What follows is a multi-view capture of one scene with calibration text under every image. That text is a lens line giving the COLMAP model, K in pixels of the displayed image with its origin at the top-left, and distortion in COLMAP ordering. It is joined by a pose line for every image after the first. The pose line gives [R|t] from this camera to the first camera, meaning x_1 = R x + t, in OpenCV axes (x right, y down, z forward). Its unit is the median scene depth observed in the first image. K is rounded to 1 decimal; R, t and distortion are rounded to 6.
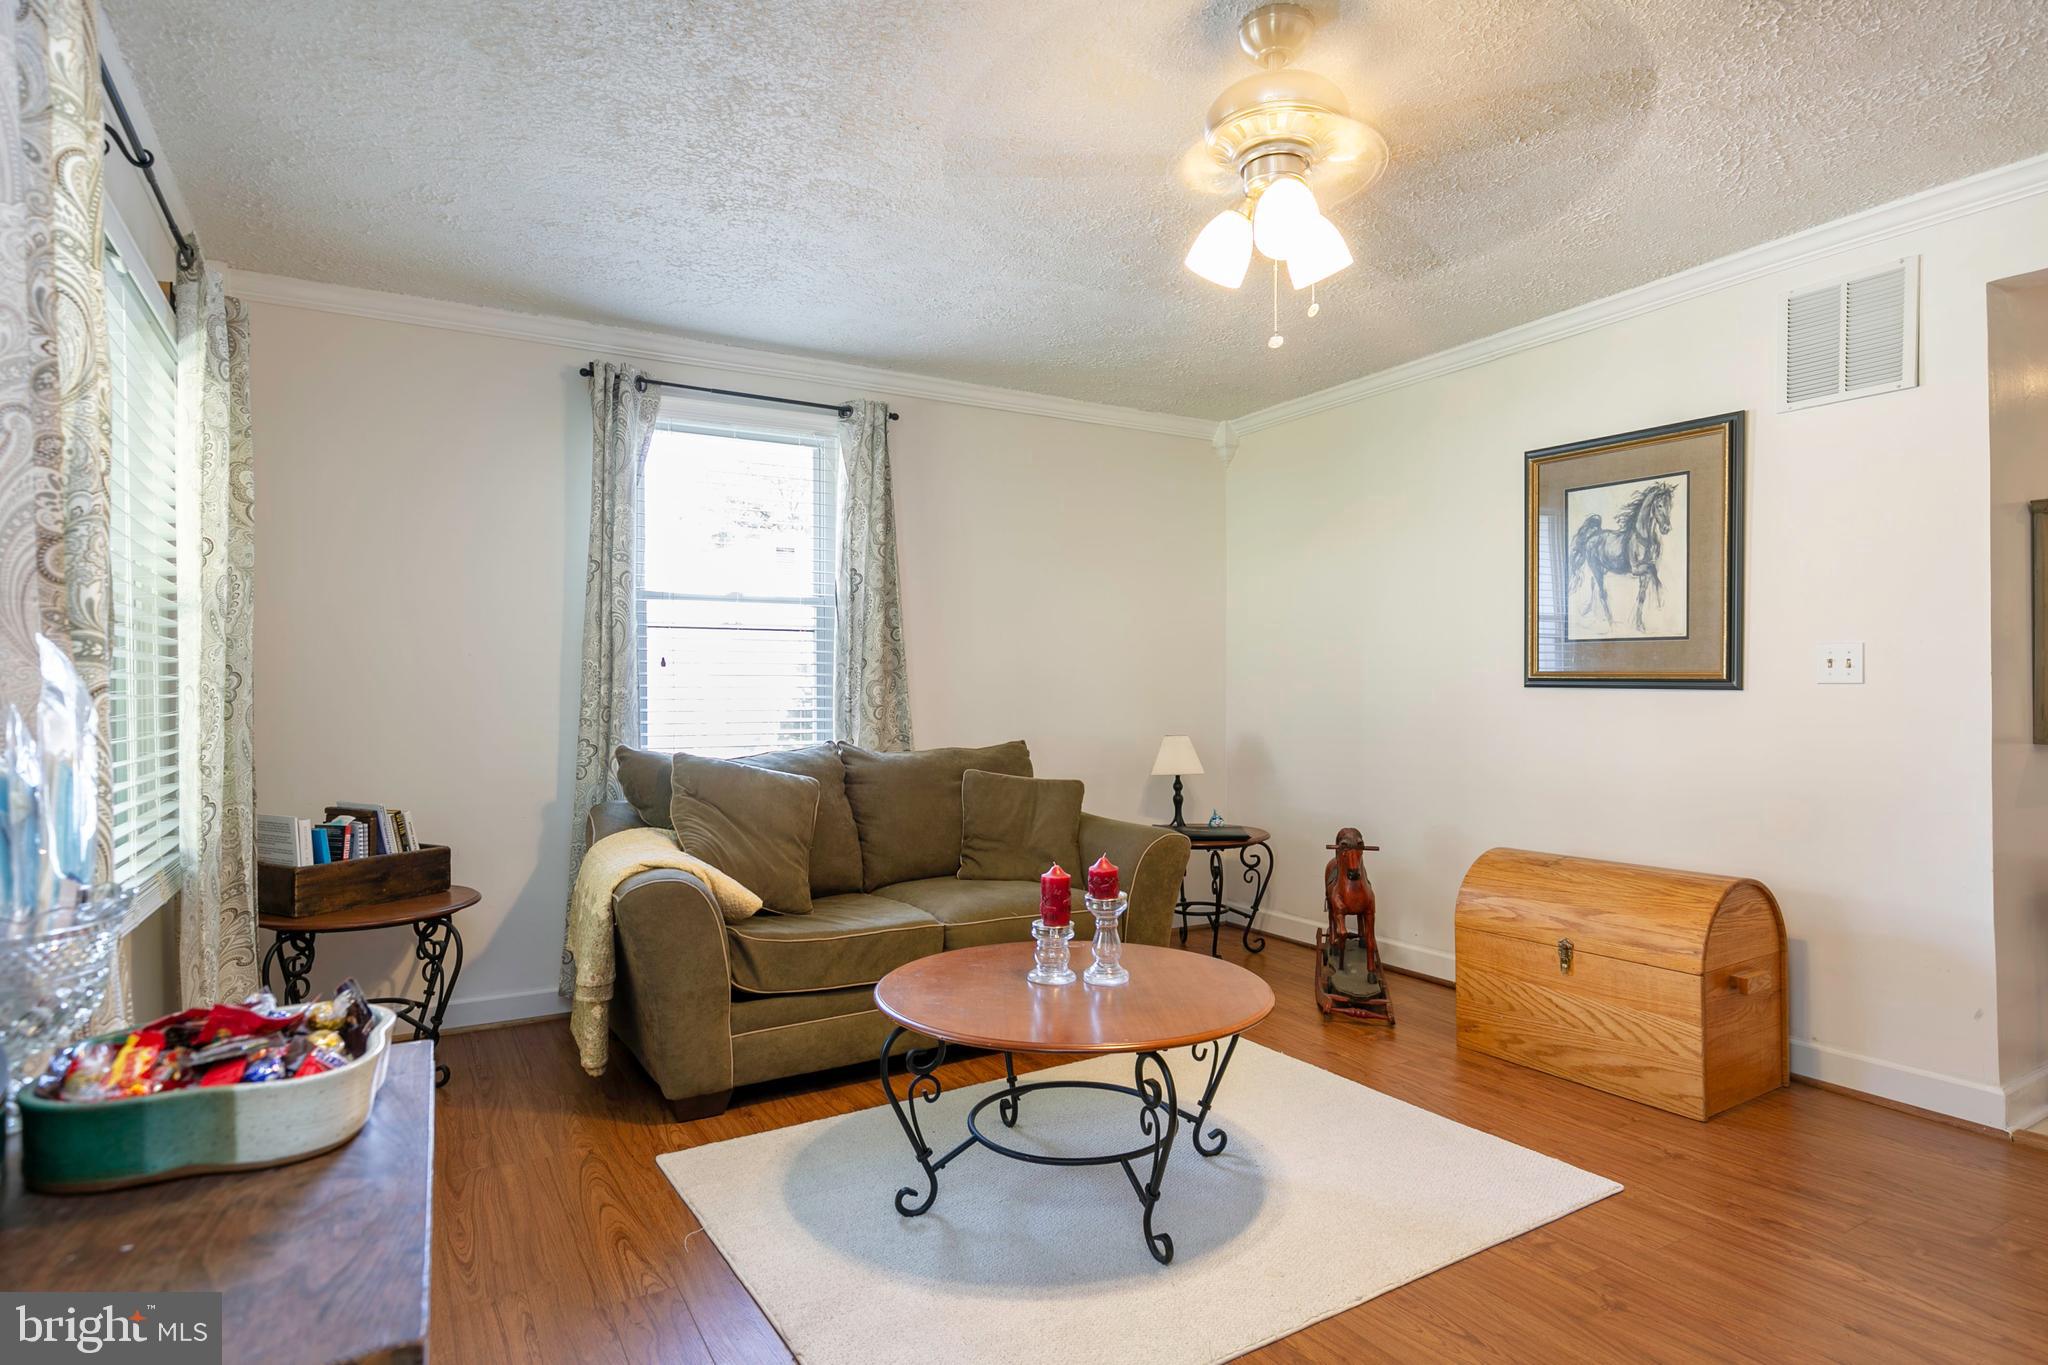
lens RADIAL K [[1122.9, 0, 1024.0], [0, 1122.9, 682.5], [0, 0, 1]] dist [-0.001546, -0.001401]
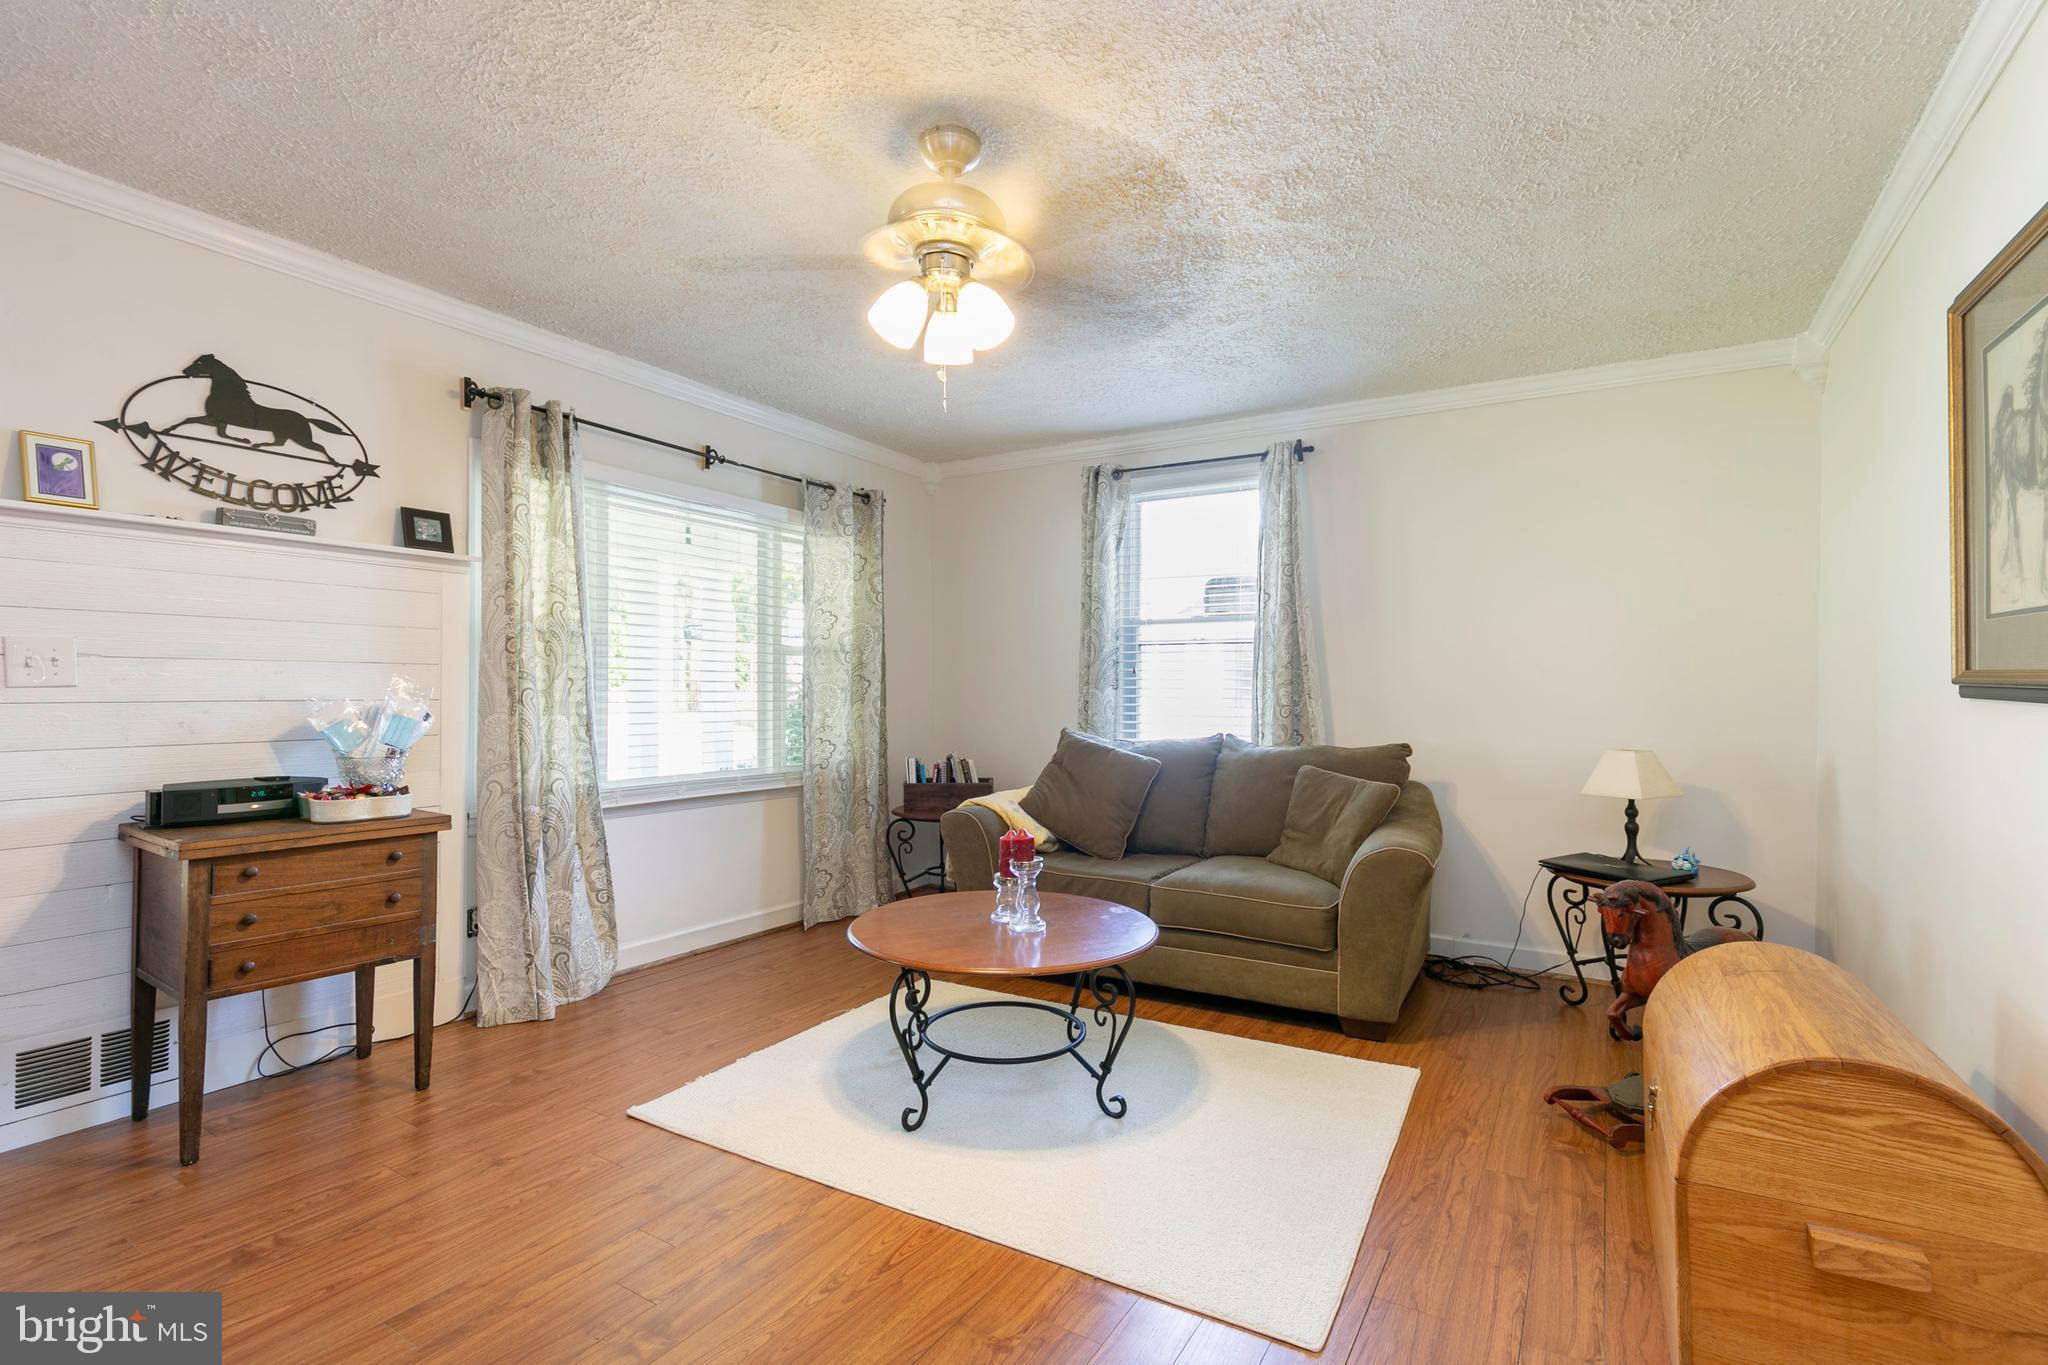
lens RADIAL K [[945.1, 0, 1024.0], [0, 945.1, 682.5], [0, 0, 1]] dist [-0.000601, -0.000238]
pose [[0.471619, 0.000252, -0.881802, 0.724601], [0.000025, 1.000000, 0.000299, -0.004367], [0.881802, -0.000163, 0.471619, 0.372004]]
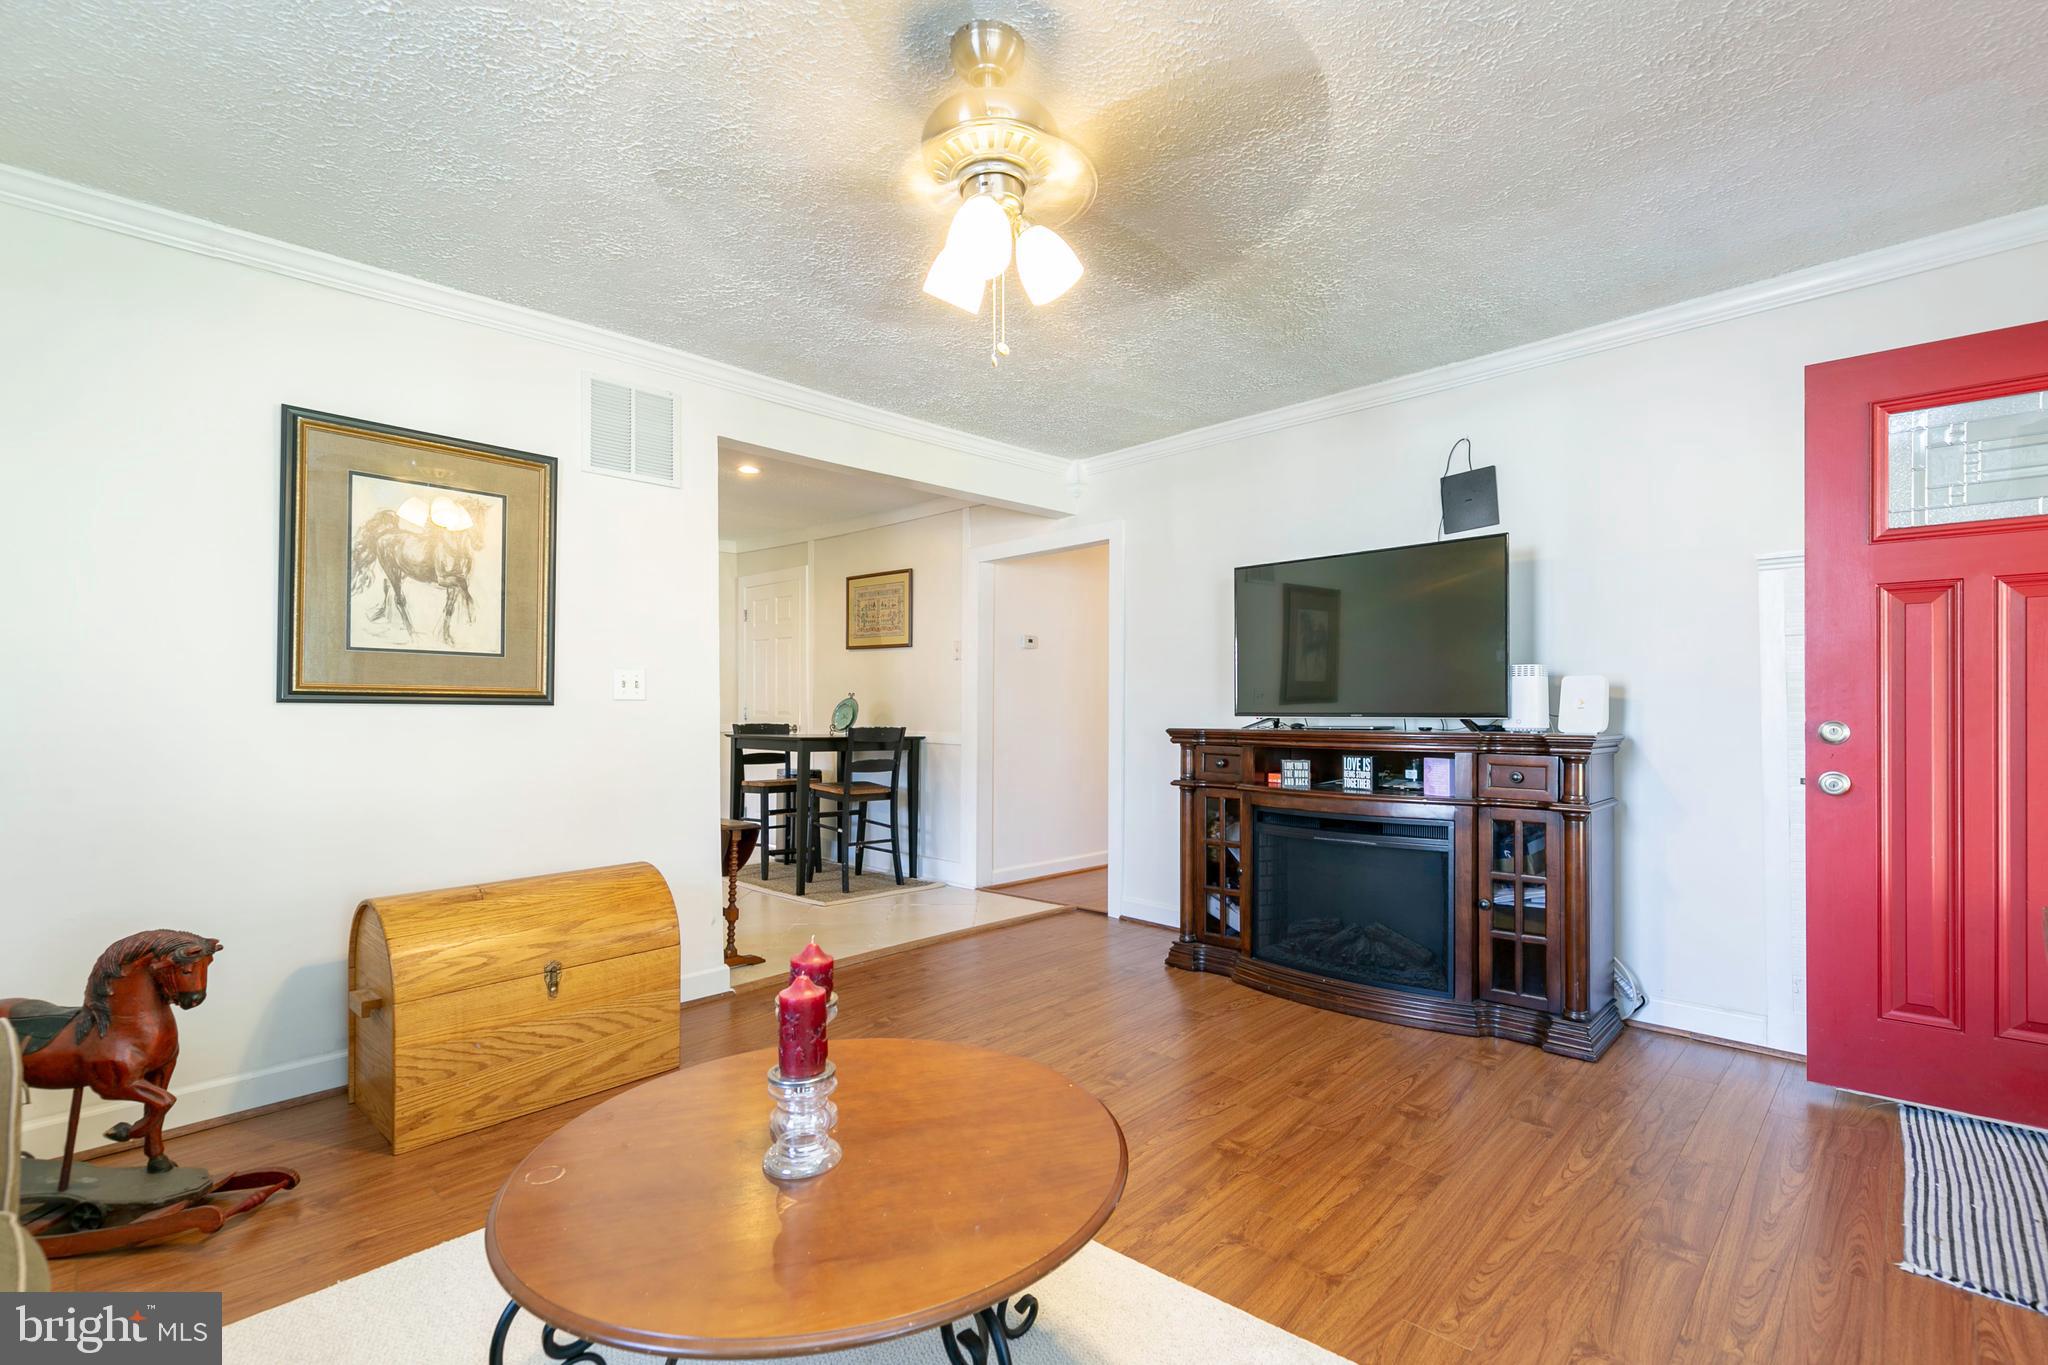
lens RADIAL K [[928.7, 0, 1030.3], [0, 928.7, 698.4], [0, 0, 1]] dist [0.002330, 0.000350]
pose [[-0.275727, 0.007574, 0.961206, -0.366435], [-0.001189, 0.999966, -0.008220, 0.006907], [-0.961235, -0.003410, -0.275709, 0.748500]]
